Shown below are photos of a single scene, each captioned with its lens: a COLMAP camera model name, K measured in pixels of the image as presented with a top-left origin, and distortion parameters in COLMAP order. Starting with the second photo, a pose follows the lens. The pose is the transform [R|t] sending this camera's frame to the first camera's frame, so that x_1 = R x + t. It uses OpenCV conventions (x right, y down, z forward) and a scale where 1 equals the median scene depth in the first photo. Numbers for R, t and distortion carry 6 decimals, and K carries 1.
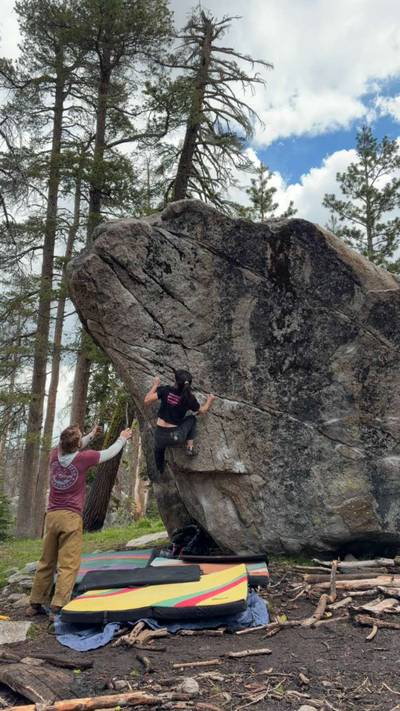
lens RADIAL K [[626.7, 0, 200.0], [0, 626.7, 355.5], [0, 0, 1]] dist [0.168509, -0.372439]
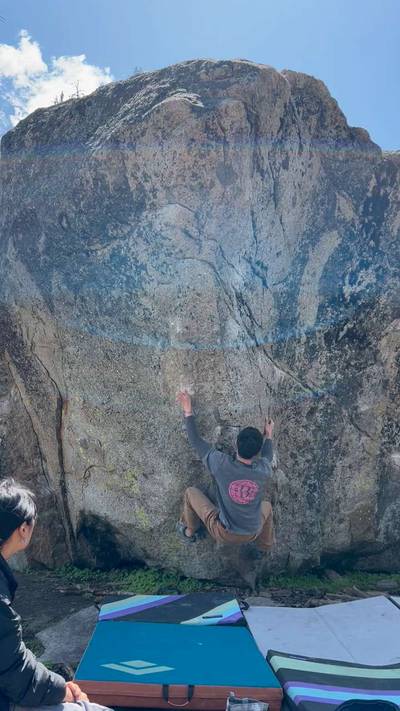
lens RADIAL K [[648.2, 0, 200.0], [0, 648.2, 355.5], [0, 0, 1]] dist [0.177435, -0.495428]
pose [[0.784015, 0.135948, 0.605672, -0.494957], [-0.138675, 0.989422, -0.042575, 0.103703], [-0.605054, -0.050612, 0.794574, 0.464091]]
